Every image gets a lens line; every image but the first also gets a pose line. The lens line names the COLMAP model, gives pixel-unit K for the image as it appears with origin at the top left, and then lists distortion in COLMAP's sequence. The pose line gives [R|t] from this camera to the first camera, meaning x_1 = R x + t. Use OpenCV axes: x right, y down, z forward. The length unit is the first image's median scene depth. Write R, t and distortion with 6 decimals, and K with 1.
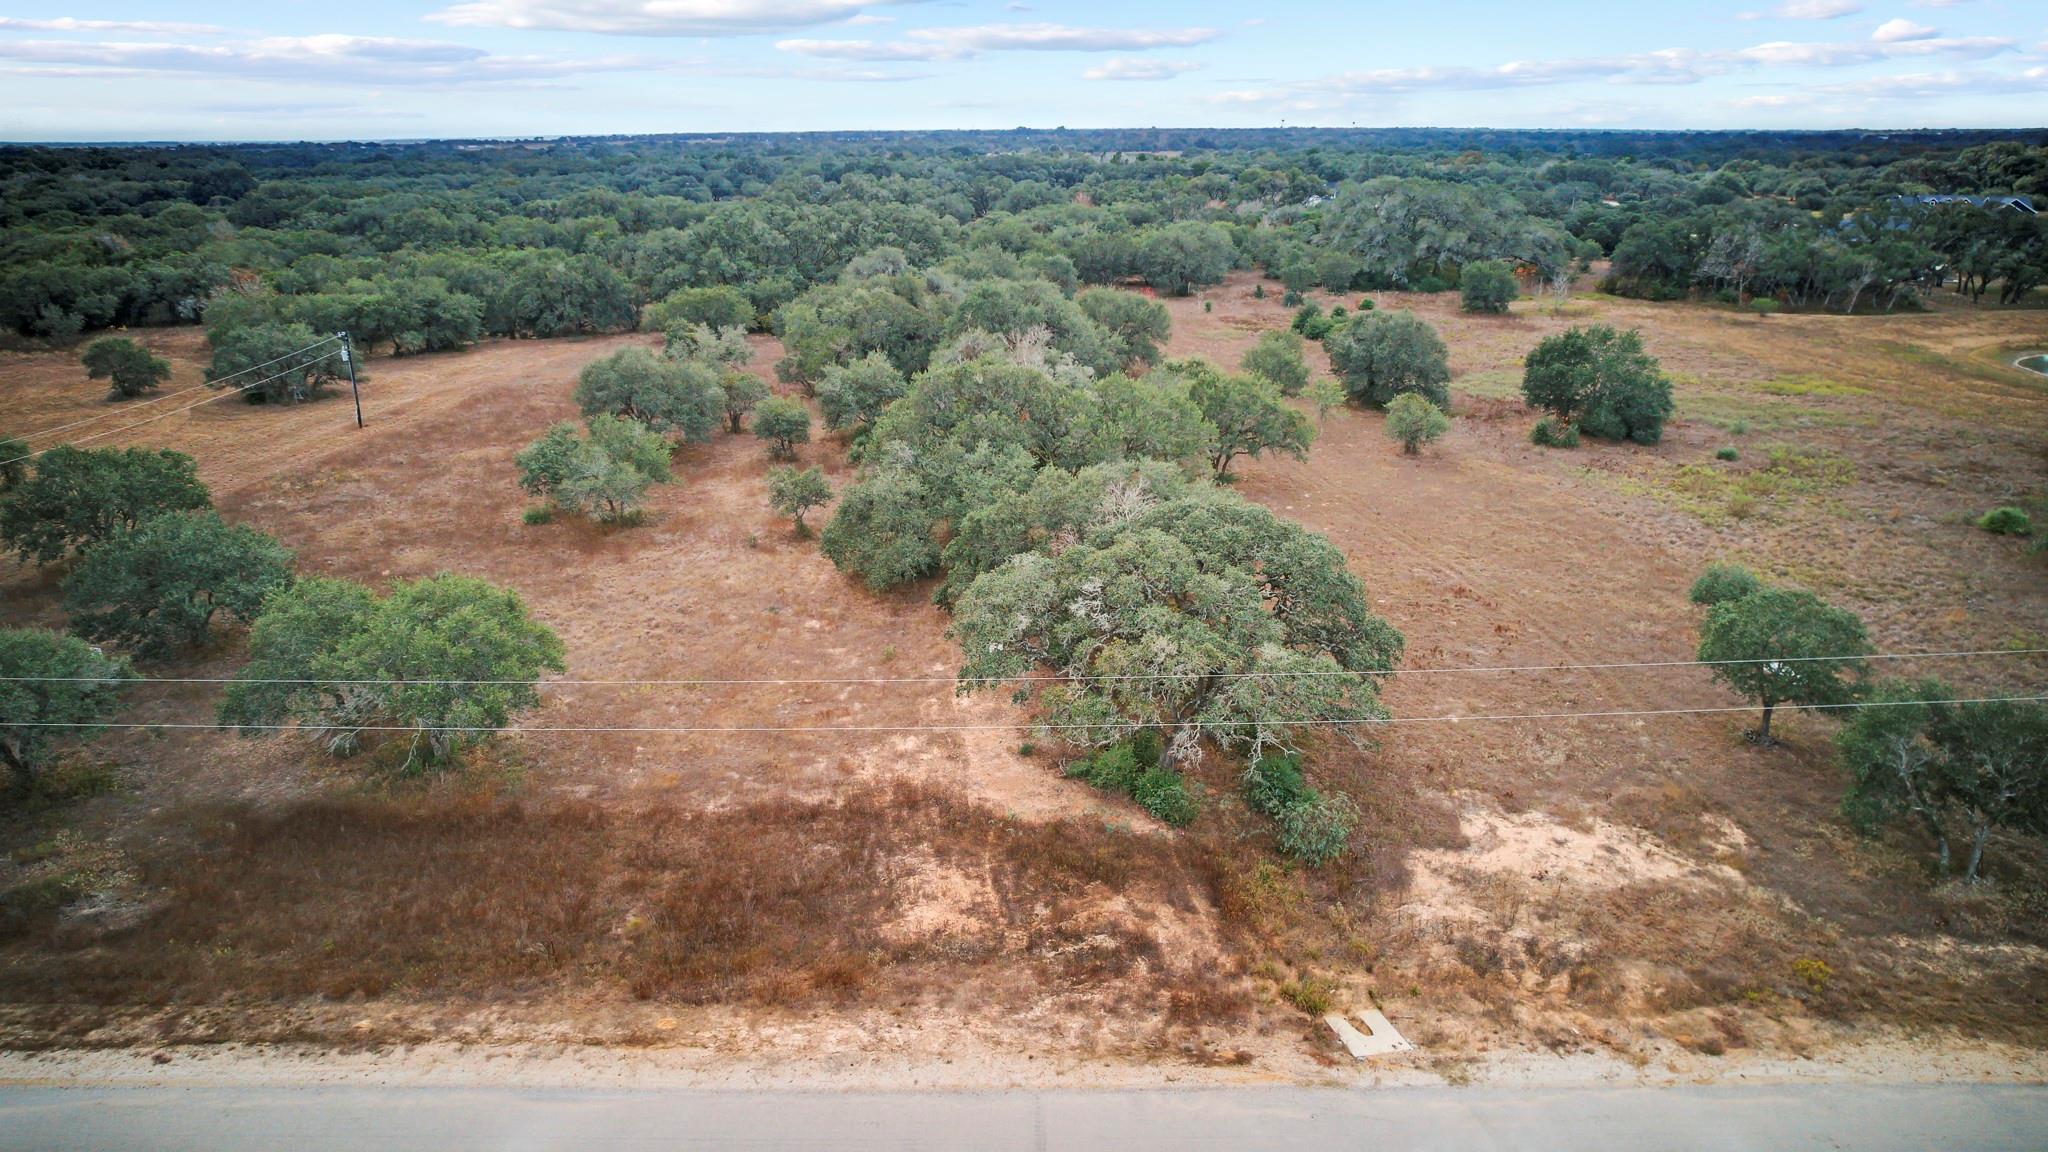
lens RADIAL K [[1329.4, 0, 1024.0], [0, 1329.4, 576.0], [0, 0, 1]] dist [-0.085489, 0.079564]
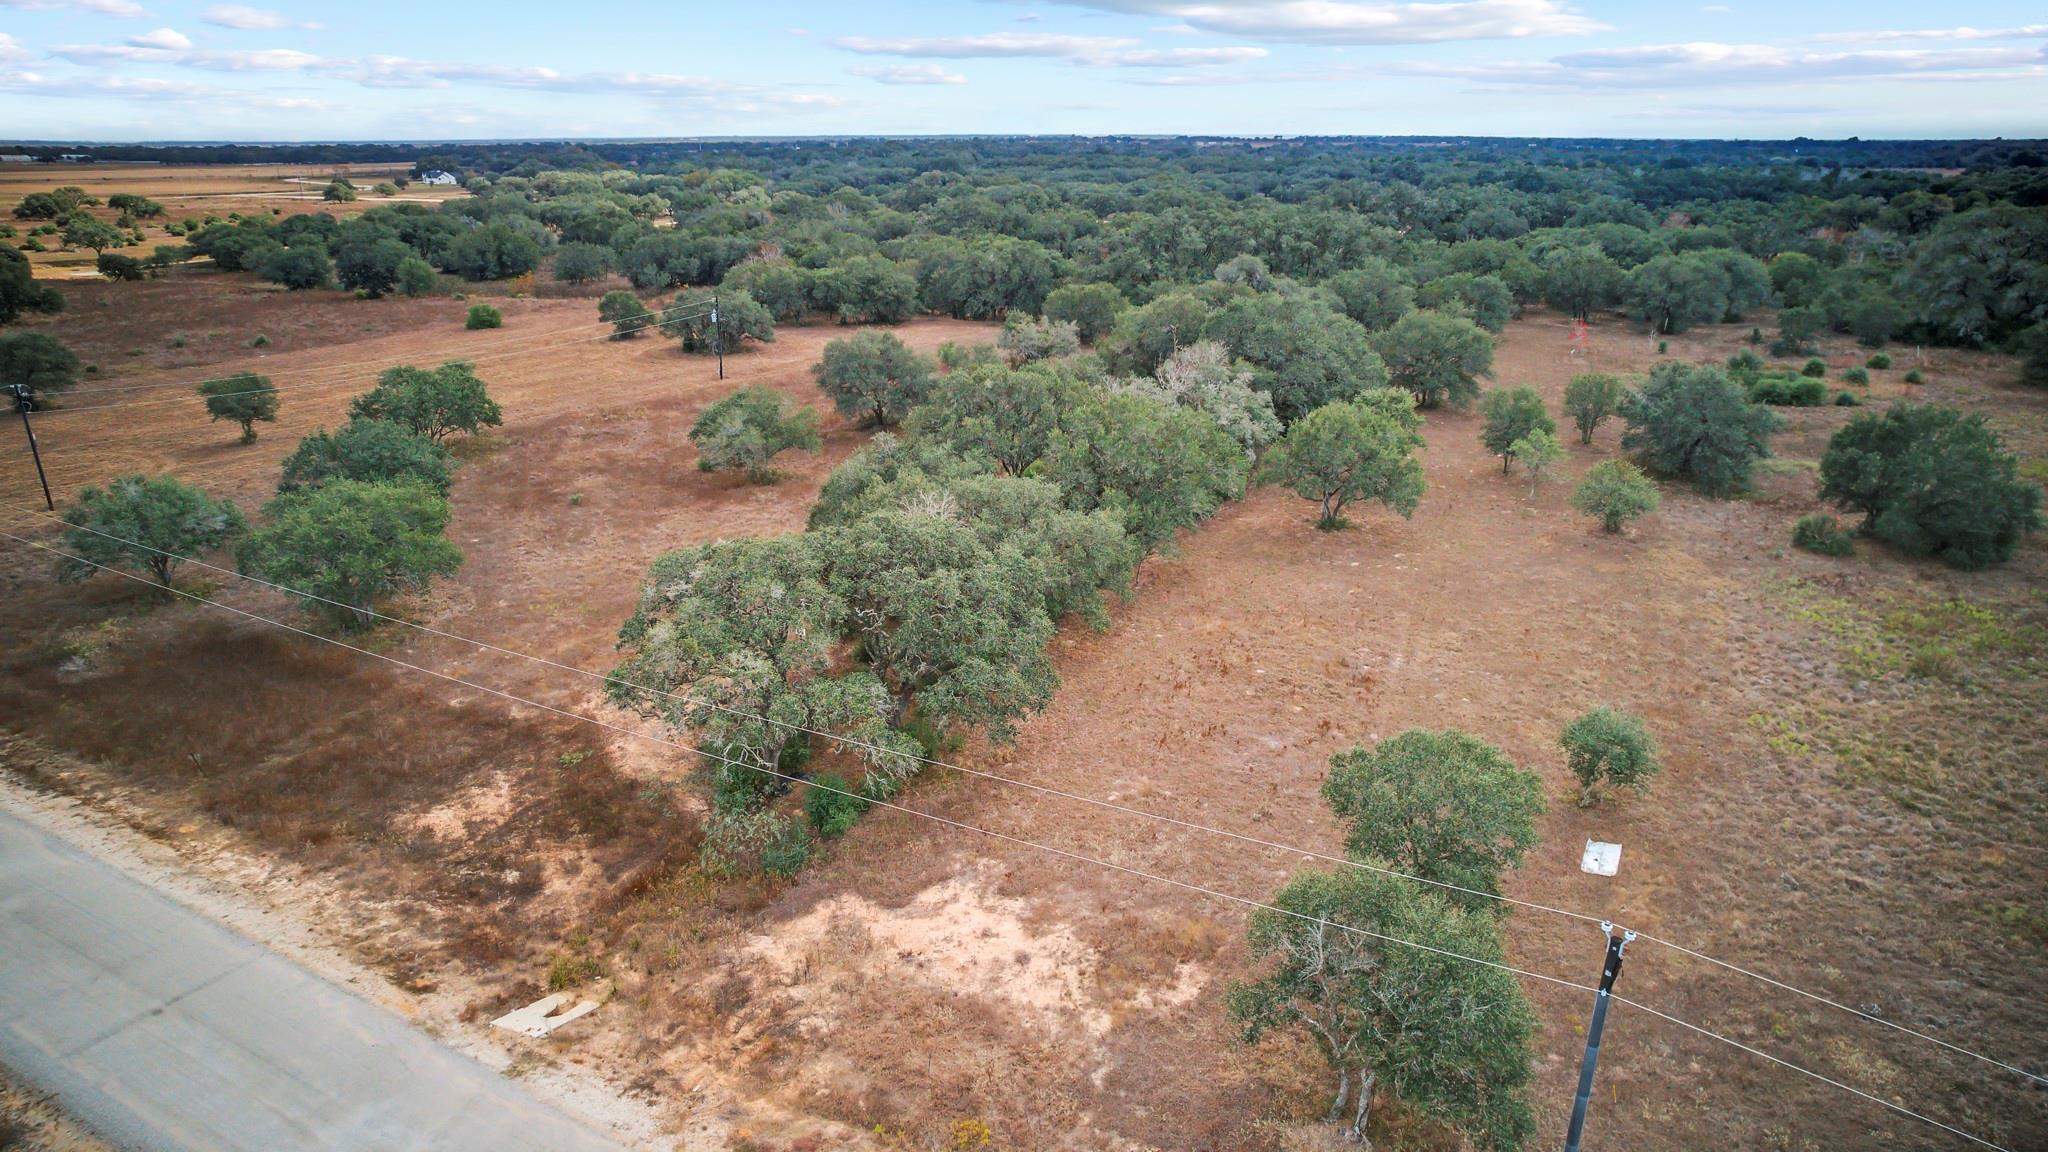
lens RADIAL K [[1329.4, 0, 1024.0], [0, 1329.4, 576.0], [0, 0, 1]] dist [-0.085489, 0.079564]
pose [[0.860949, 0.168173, -0.480088, 0.808658], [-0.168860, 0.984739, 0.042131, -0.080745], [0.479847, 0.044795, 0.876208, 0.201184]]
